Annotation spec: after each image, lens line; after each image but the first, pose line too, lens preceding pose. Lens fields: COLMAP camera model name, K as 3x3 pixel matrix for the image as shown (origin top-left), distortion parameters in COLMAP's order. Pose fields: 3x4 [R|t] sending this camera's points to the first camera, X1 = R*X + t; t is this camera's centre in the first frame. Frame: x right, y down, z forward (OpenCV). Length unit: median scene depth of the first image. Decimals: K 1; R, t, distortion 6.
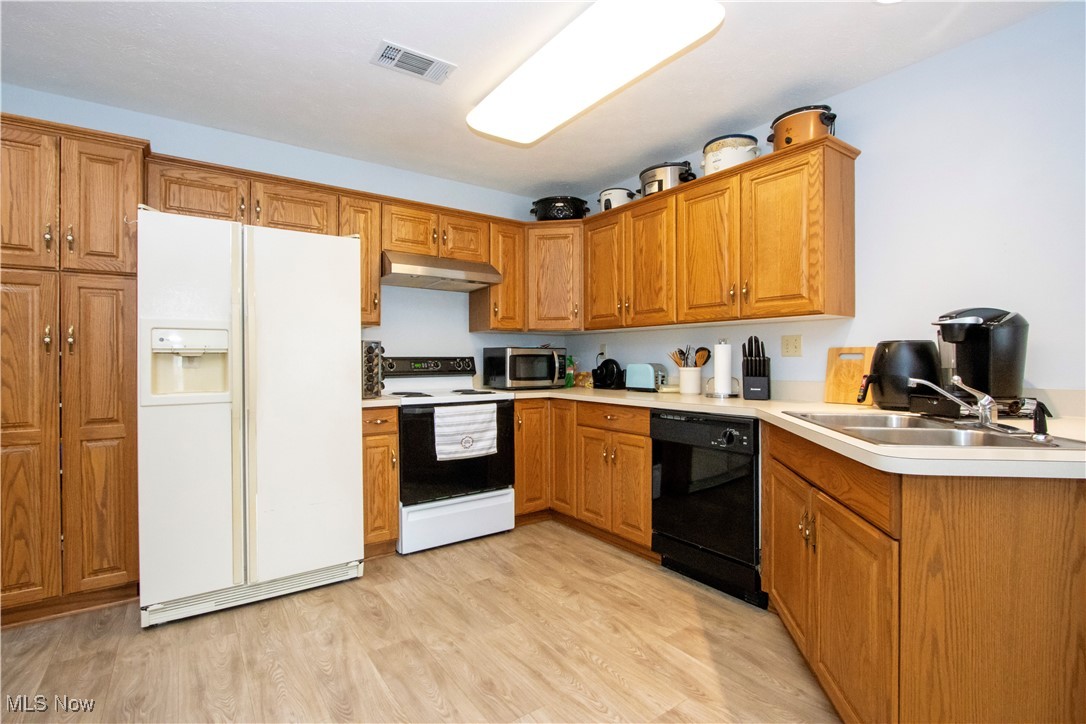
lens RADIAL K [[505.7, 0, 537.2], [0, 505.7, 360.2], [0, 0, 1]] dist [-0.004655, -0.000381]
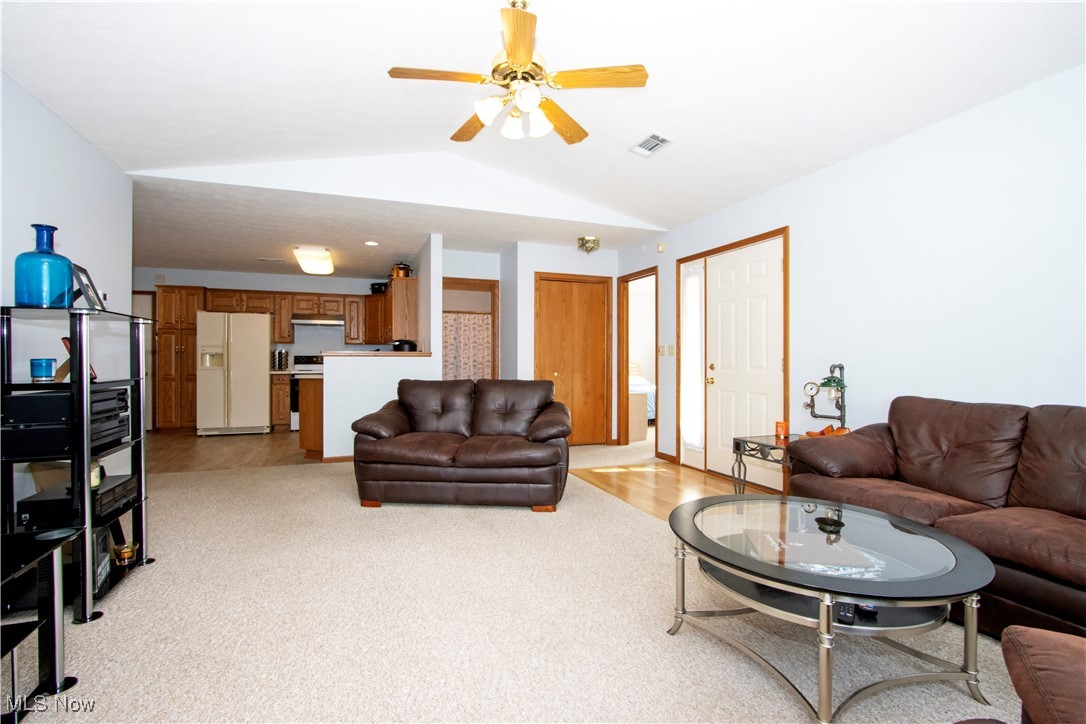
lens RADIAL K [[505.7, 0, 537.2], [0, 505.7, 360.2], [0, 0, 1]] dist [-0.004655, -0.000381]
pose [[0.968599, 0.003446, -0.248603, 1.673412], [-0.003835, 0.999992, -0.001081, 0.016223], [0.248597, 0.002001, 0.968605, -1.268199]]
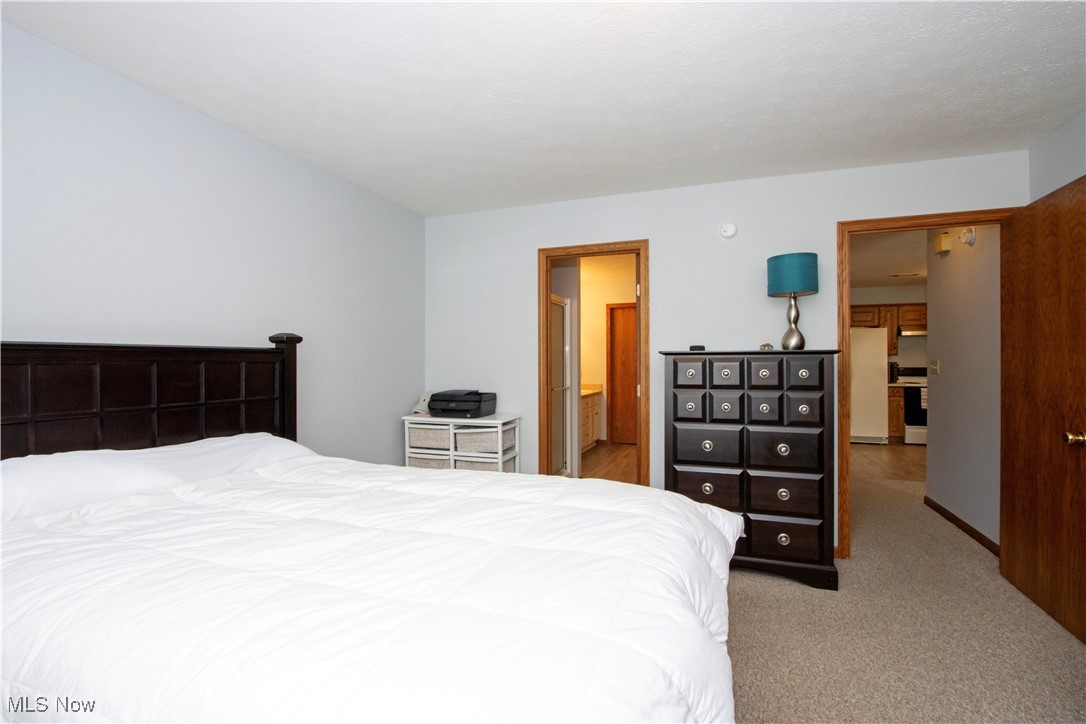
lens RADIAL K [[505.7, 0, 537.2], [0, 505.7, 360.2], [0, 0, 1]] dist [-0.004655, -0.000381]
pose [[0.566608, 0.003793, -0.823979, 0.823913], [-0.002329, 0.999993, 0.003002, -0.051639], [0.823984, 0.000218, 0.566613, -2.107850]]
